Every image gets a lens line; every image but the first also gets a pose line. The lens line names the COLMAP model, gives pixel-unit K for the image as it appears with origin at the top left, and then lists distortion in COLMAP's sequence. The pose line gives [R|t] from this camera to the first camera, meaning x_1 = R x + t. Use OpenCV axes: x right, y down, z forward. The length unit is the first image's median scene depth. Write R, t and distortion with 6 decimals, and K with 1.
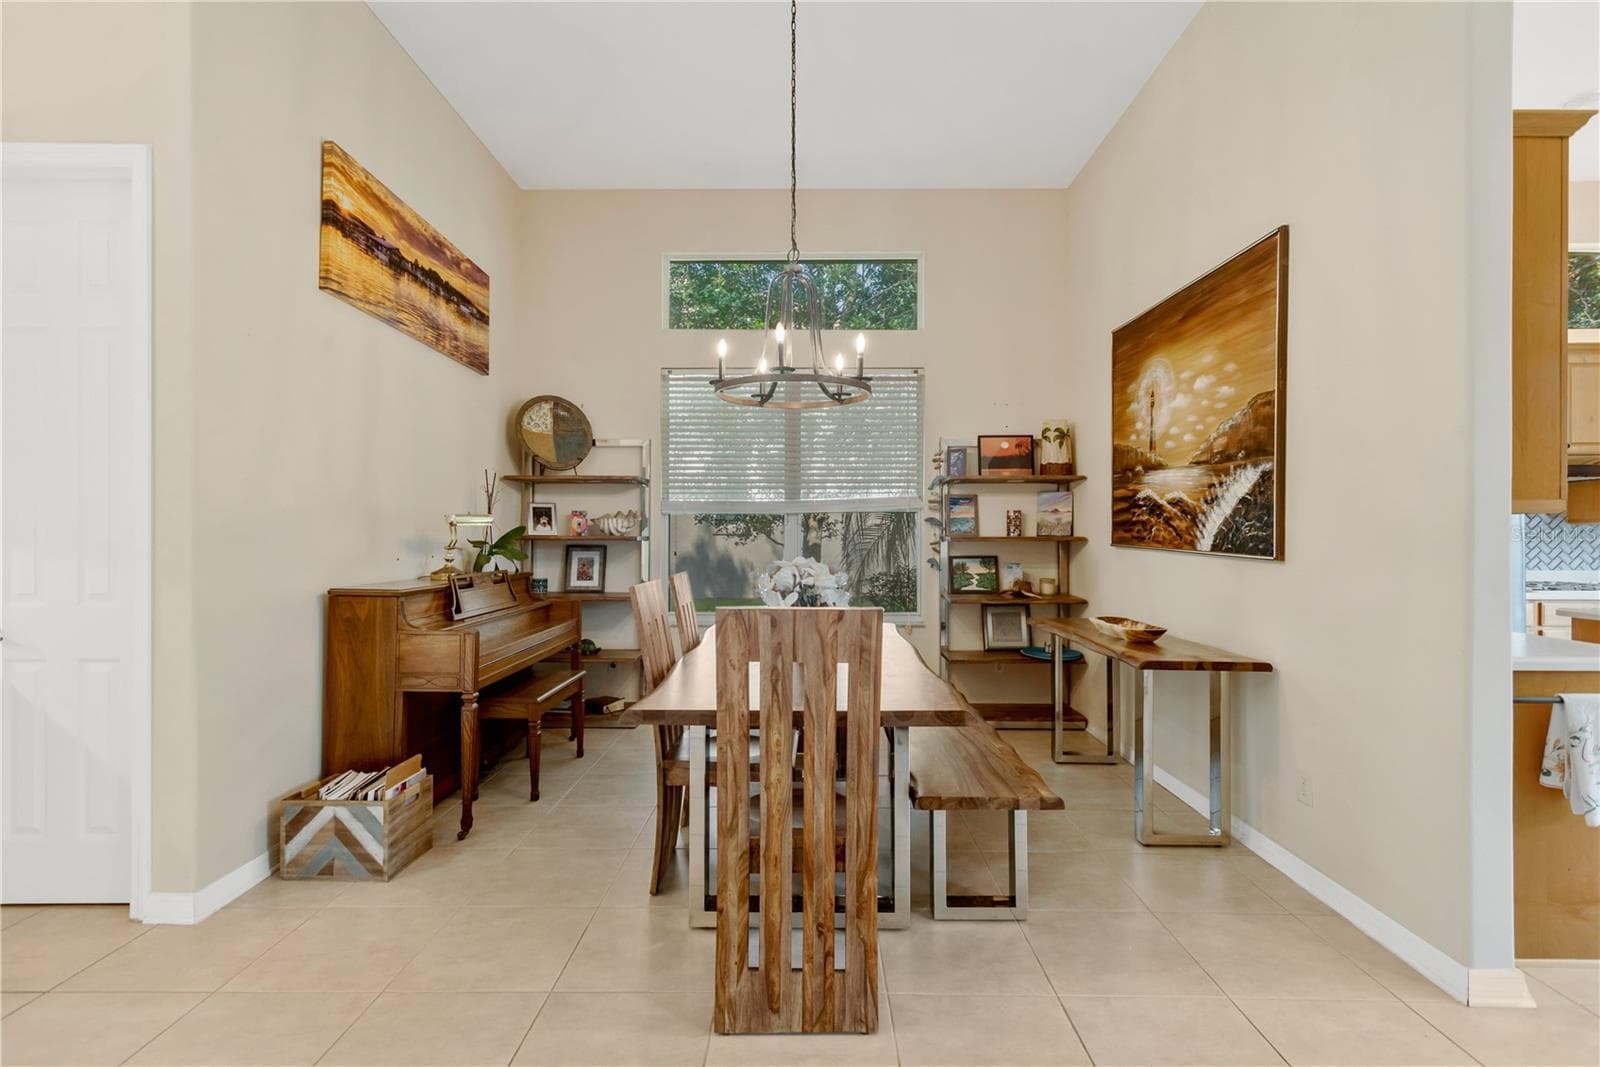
lens RADIAL K [[748.9, 0, 800.0], [0, 748.9, 533.5], [0, 0, 1]] dist [0.023287, -0.006336]
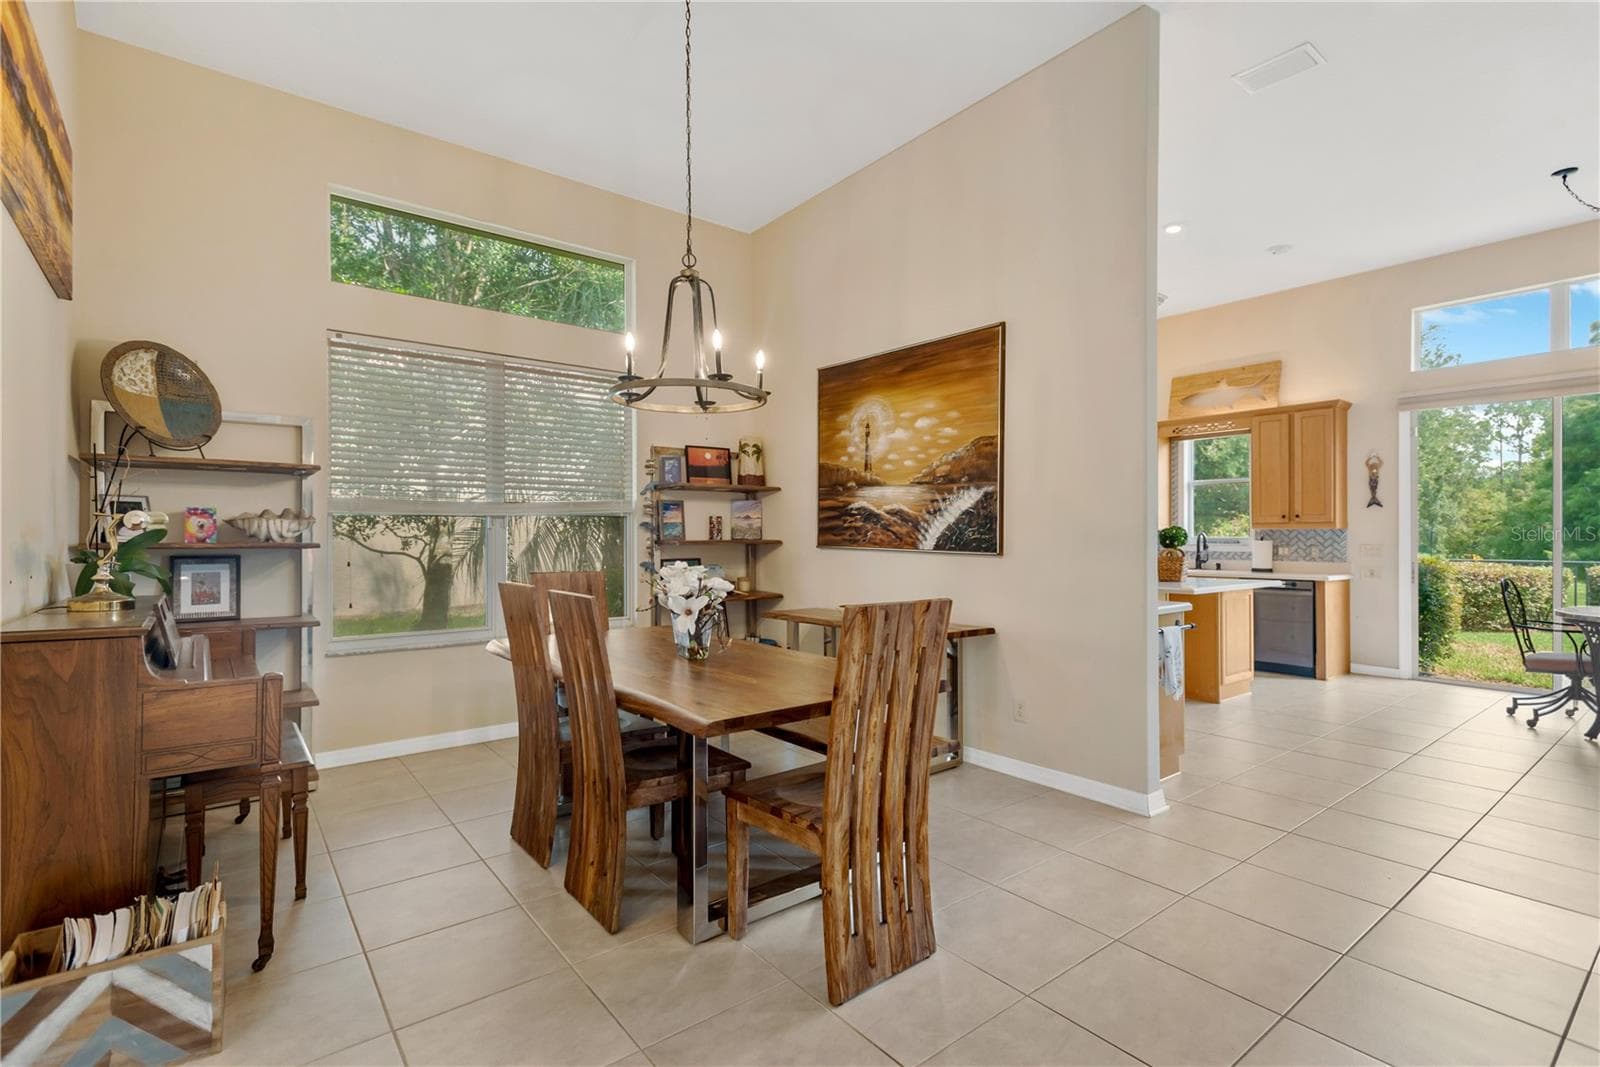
lens RADIAL K [[748.9, 0, 800.0], [0, 748.9, 533.5], [0, 0, 1]] dist [0.023287, -0.006336]
pose [[0.779498, -0.000230, 0.626405, -0.408056], [0.003678, 0.999984, -0.004210, -0.000629], [-0.626394, 0.005586, 0.779486, 0.098639]]
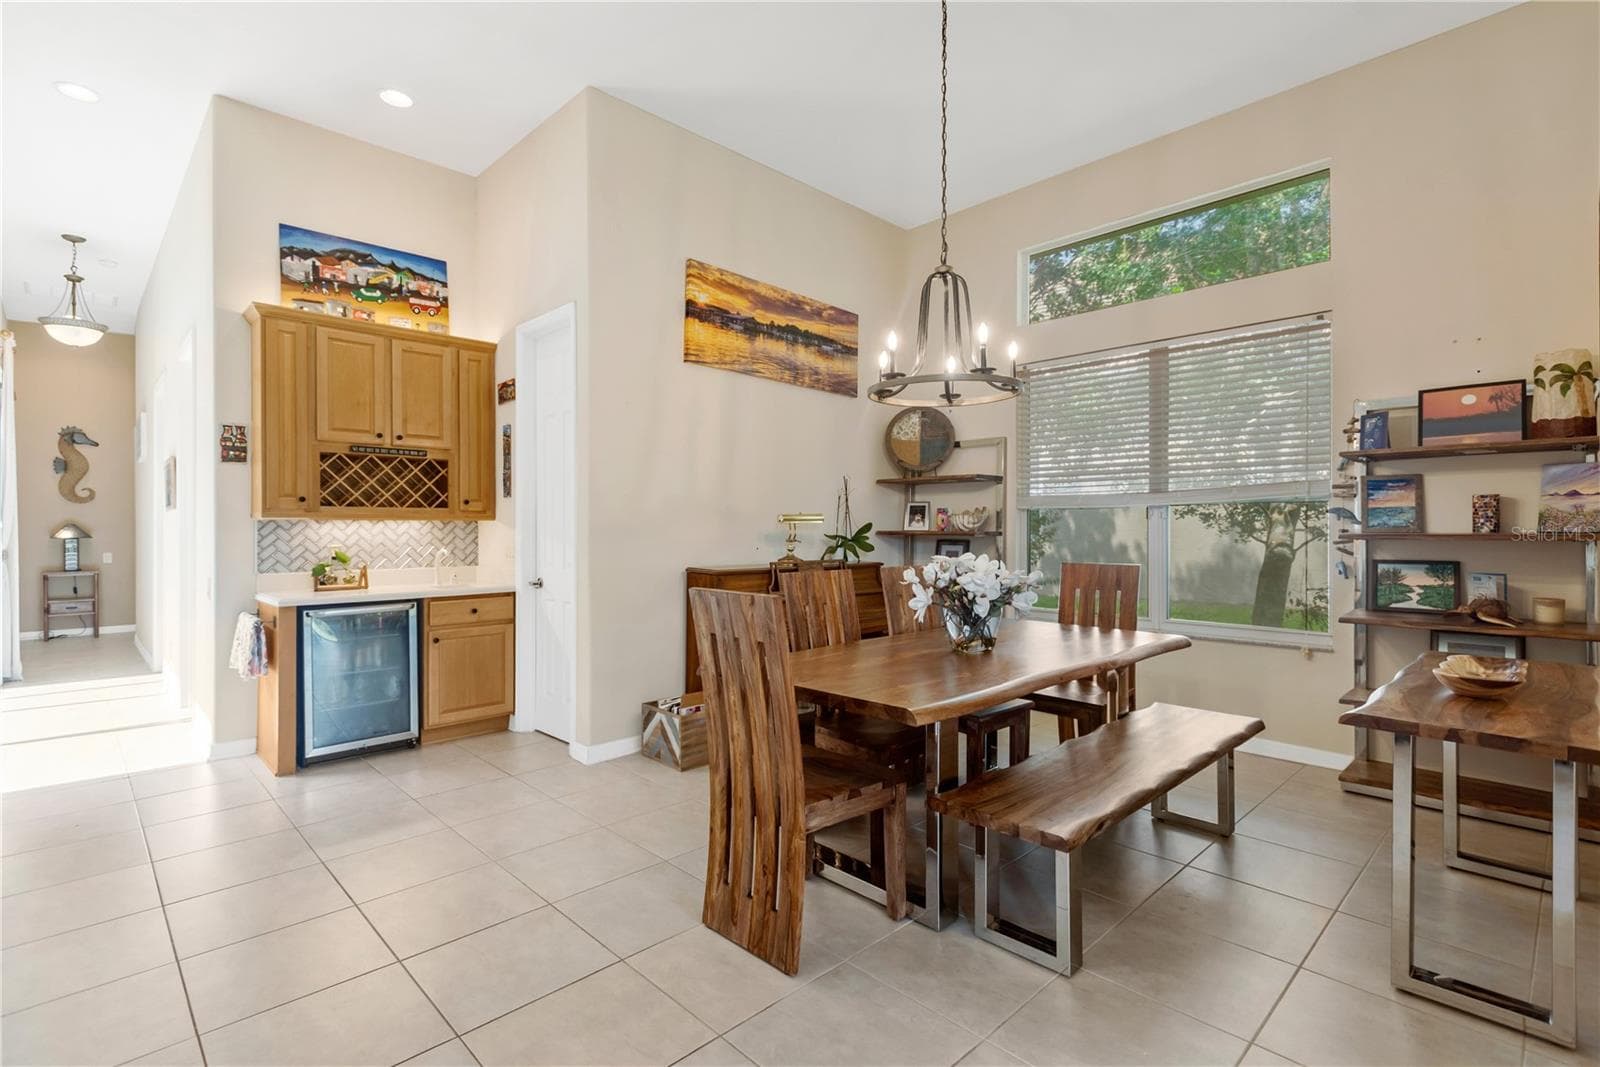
lens RADIAL K [[749.1, 0, 800.4], [0, 749.1, 529.1], [0, 0, 1]] dist [0.027708, -0.012331]
pose [[0.705601, -0.000103, -0.708610, 0.451651], [0.000998, 0.999999, 0.000849, -0.001198], [0.708609, -0.001306, 0.705600, 0.110725]]
